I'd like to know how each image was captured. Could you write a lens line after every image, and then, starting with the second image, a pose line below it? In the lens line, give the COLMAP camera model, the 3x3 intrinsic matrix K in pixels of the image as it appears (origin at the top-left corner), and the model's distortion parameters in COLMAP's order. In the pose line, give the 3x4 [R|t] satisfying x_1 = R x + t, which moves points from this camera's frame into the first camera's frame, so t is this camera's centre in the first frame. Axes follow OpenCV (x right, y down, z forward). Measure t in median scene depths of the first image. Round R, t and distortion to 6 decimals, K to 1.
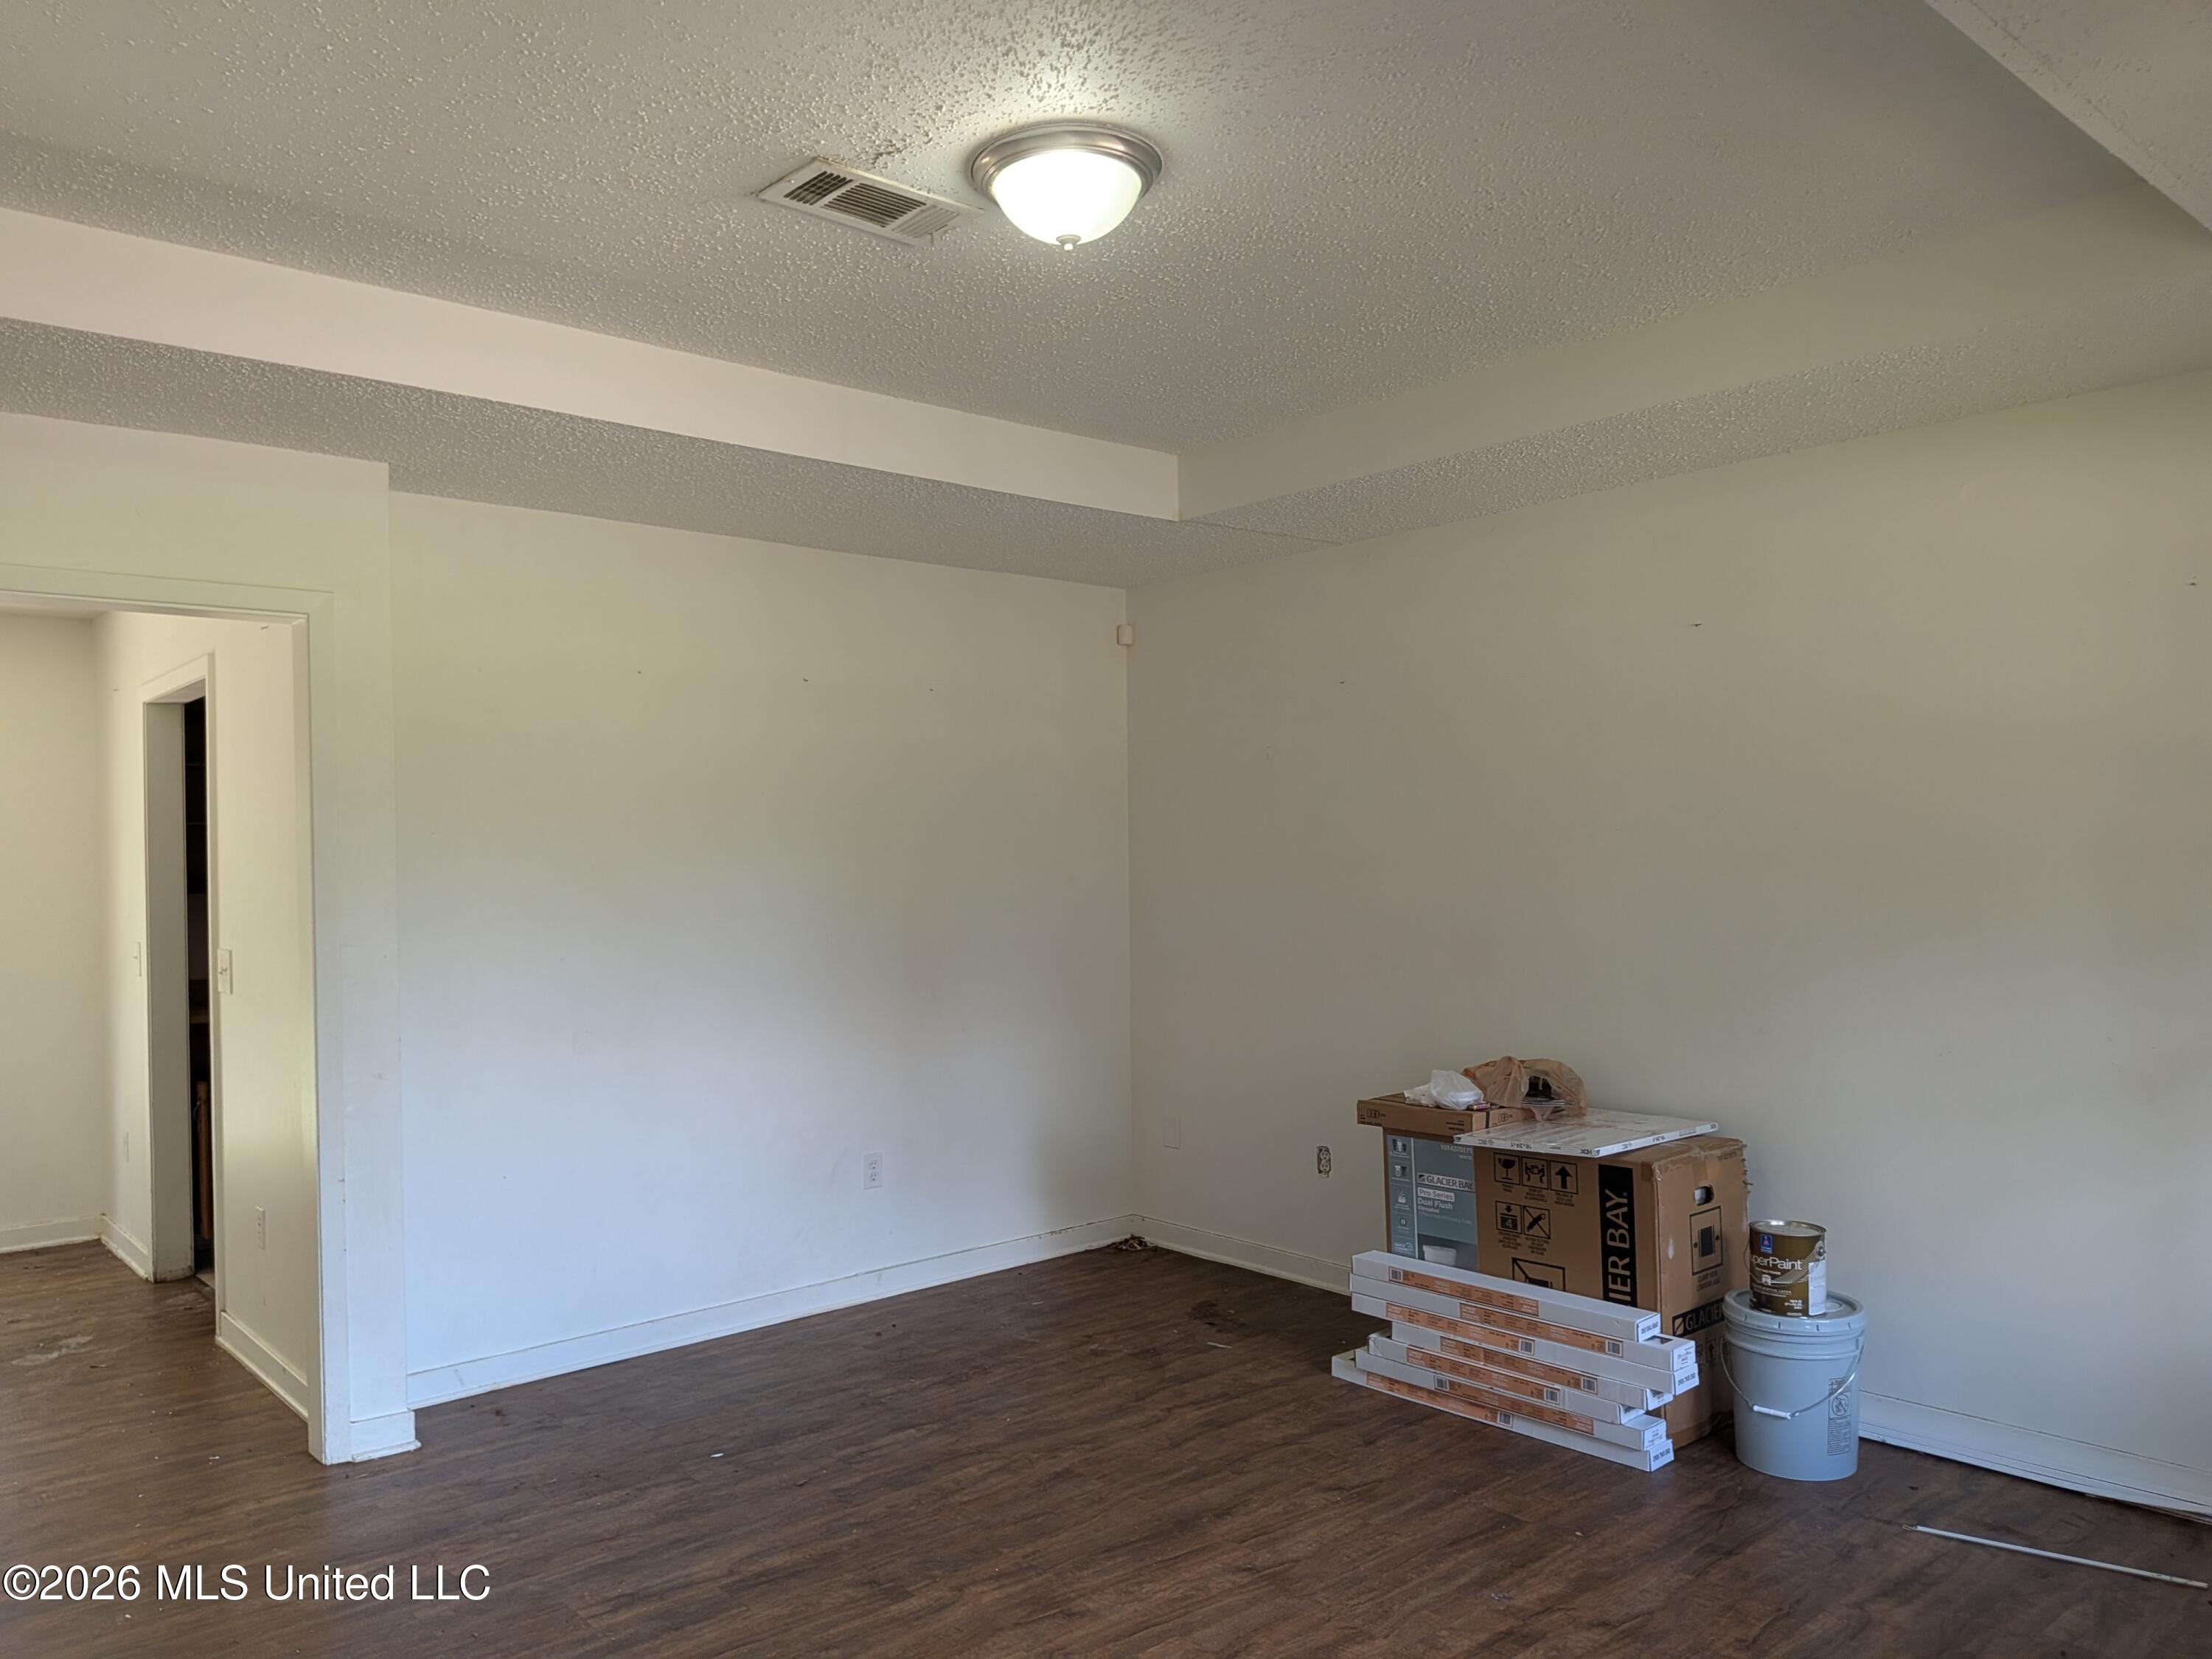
lens RADIAL K [[1593.8, 0, 1098.6], [0, 1593.8, 821.4], [0, 0, 1]] dist [0.052870, -0.080916]
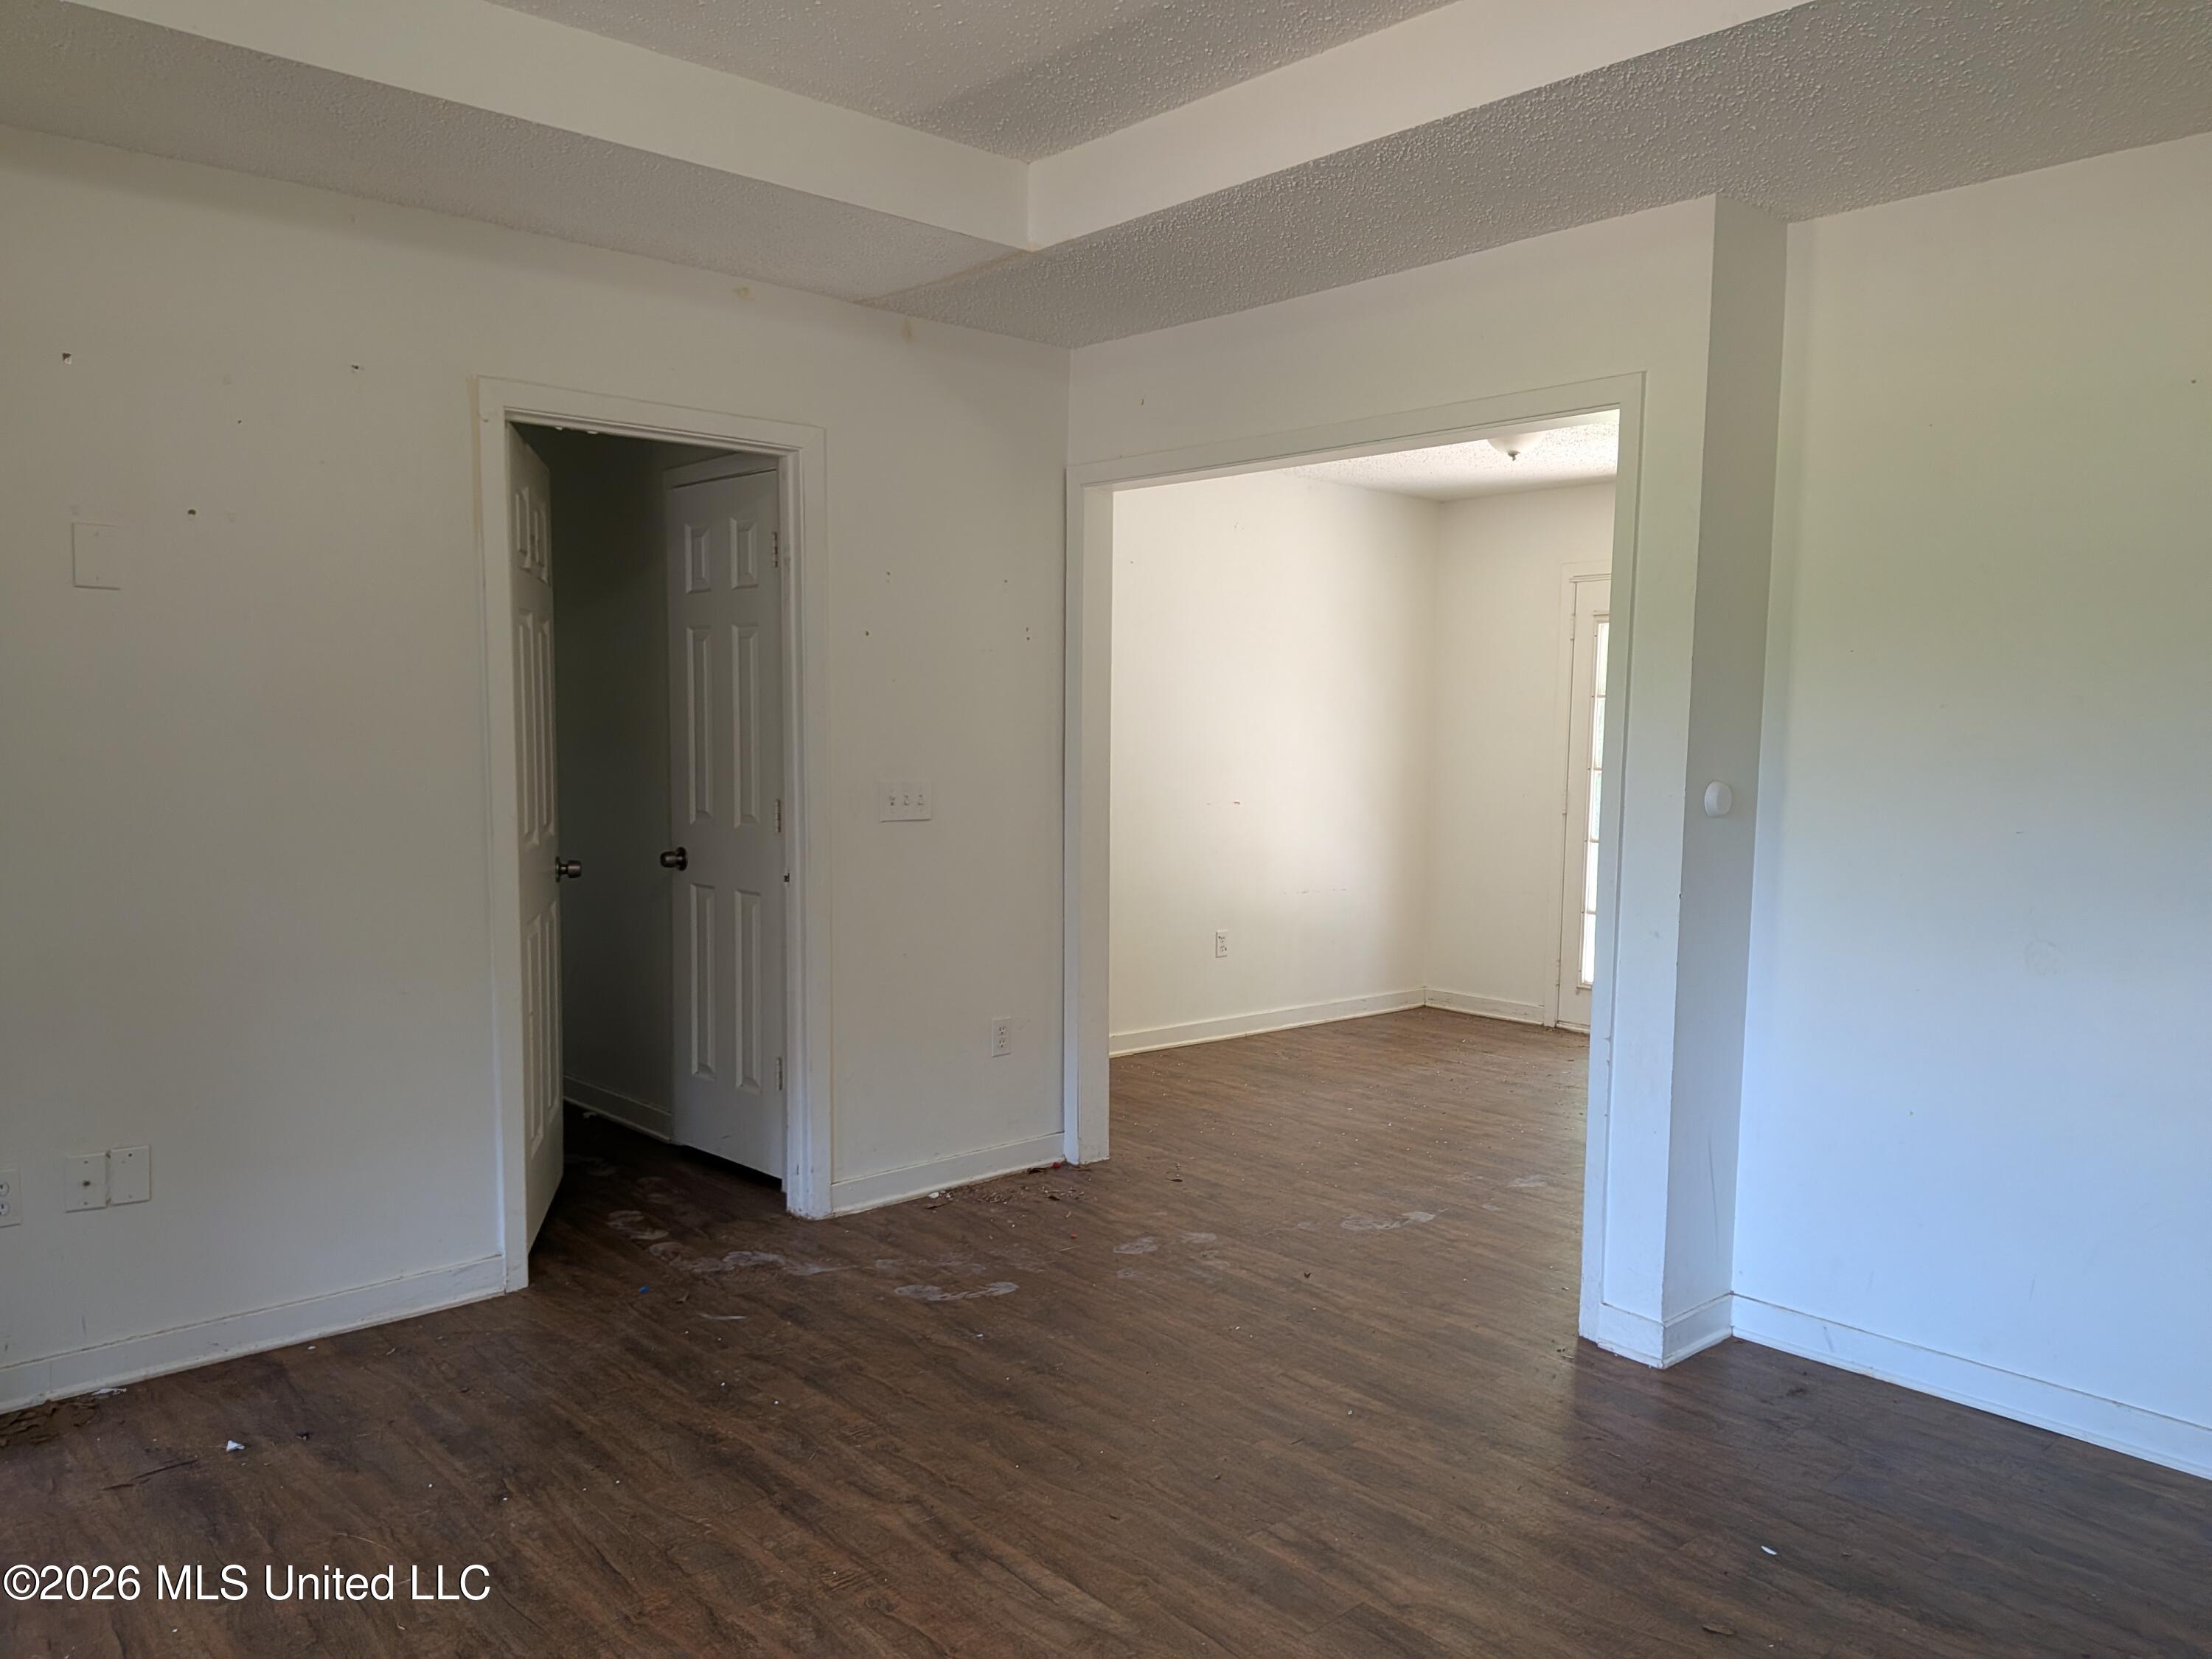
lens RADIAL K [[1593.8, 0, 1098.6], [0, 1593.8, 821.4], [0, 0, 1]] dist [0.052870, -0.080916]
pose [[0.022551, 0.080995, -0.996459, 0.429045], [0.002714, 0.996704, 0.081077, 0.028965], [0.999742, -0.004533, 0.022257, 0.724621]]
